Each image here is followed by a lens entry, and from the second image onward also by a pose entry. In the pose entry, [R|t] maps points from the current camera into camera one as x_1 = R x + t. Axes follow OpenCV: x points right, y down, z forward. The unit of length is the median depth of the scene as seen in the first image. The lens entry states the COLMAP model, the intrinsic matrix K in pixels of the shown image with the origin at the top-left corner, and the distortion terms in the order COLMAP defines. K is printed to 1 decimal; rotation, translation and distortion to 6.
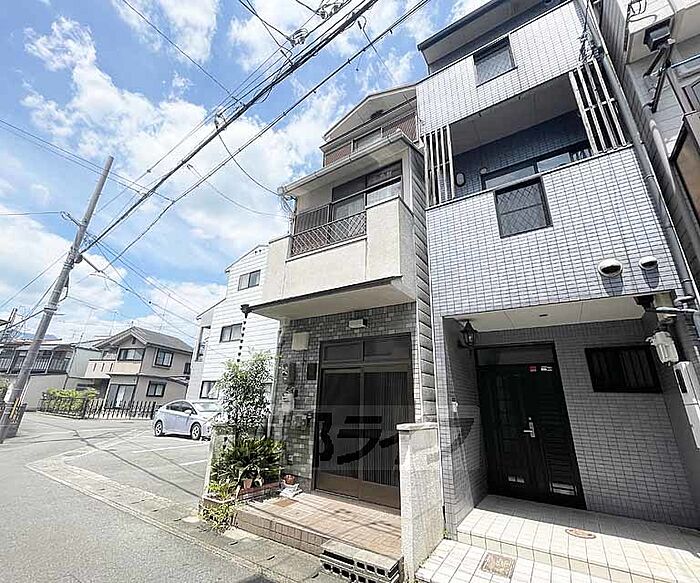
lens RADIAL K [[313.0, 0, 342.4], [0, 313.0, 289.5], [0, 0, 1]] dist [-0.004398, 0.000821]
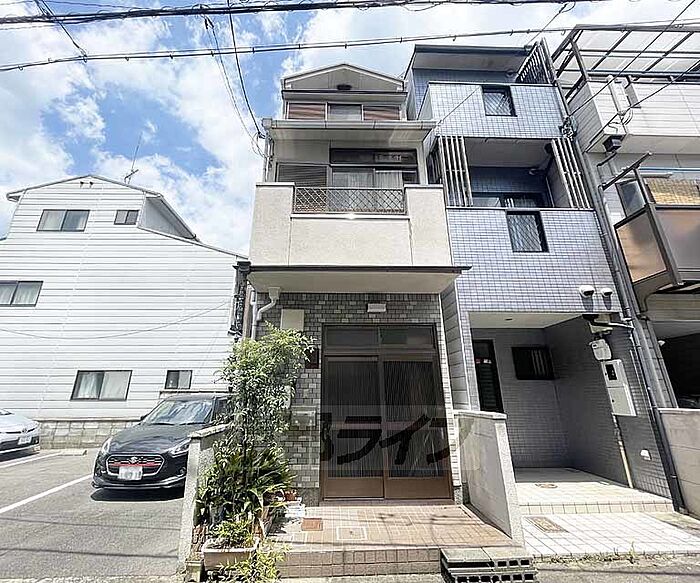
lens RADIAL K [[313.0, 0, 335.9], [0, 313.0, 289.4], [0, 0, 1]] dist [-0.004398, 0.000821]
pose [[0.812054, 0.151510, 0.563572, -0.607283], [-0.171002, 0.985098, -0.018436, 0.099531], [-0.557967, -0.081401, 0.825861, 0.340317]]
